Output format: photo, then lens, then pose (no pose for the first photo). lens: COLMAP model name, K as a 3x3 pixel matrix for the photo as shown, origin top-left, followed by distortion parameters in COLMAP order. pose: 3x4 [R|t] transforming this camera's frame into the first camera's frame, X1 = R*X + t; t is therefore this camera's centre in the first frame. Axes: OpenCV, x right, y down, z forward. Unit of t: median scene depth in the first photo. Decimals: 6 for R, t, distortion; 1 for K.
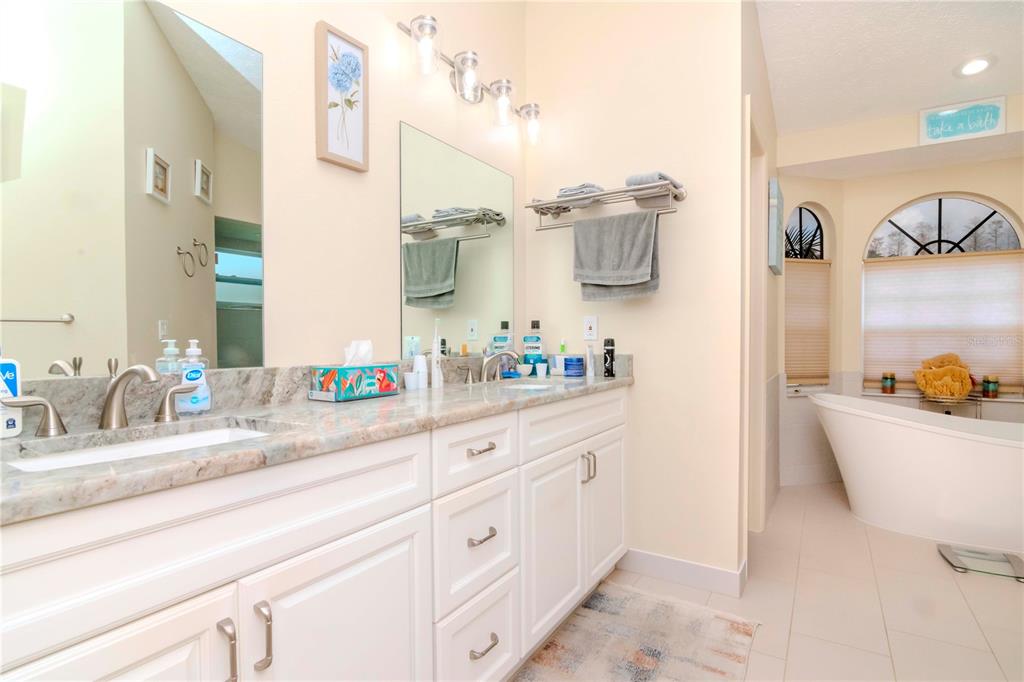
lens RADIAL K [[497.6, 0, 520.1], [0, 497.6, 341.8], [0, 0, 1]] dist [0.001247, -0.007597]
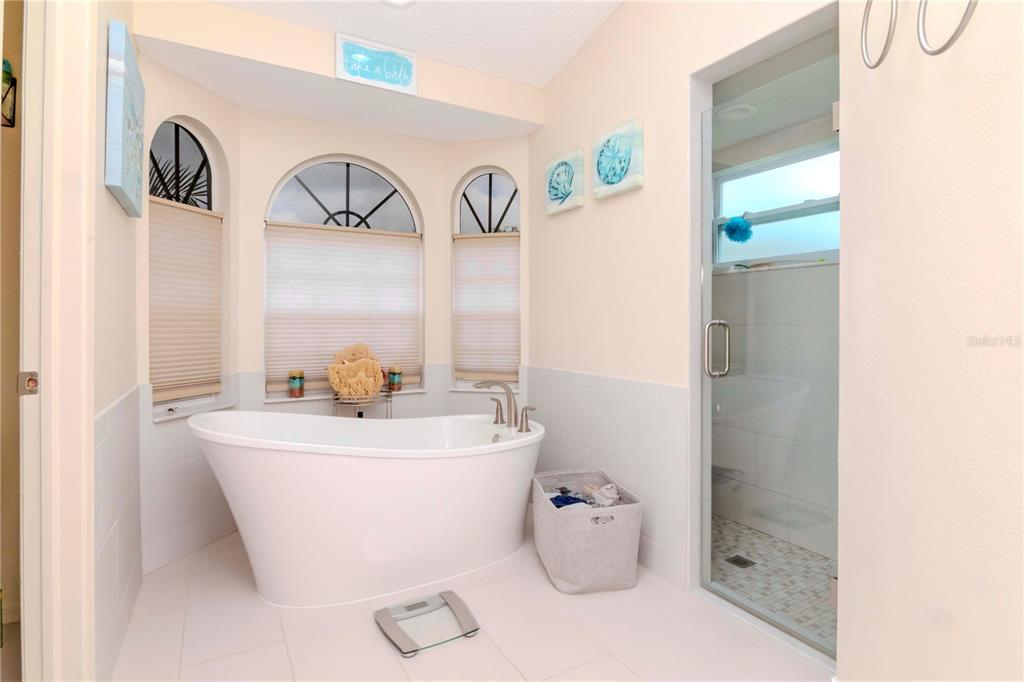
lens RADIAL K [[516.9, 0, 513.6], [0, 516.9, 321.8], [0, 0, 1]] dist [0.014435, 0.000026]
pose [[0.471357, 0.002561, 0.881939, 0.191364], [0.008774, 0.999933, -0.007594, -0.004604], [-0.881899, 0.011318, 0.471303, 0.325118]]
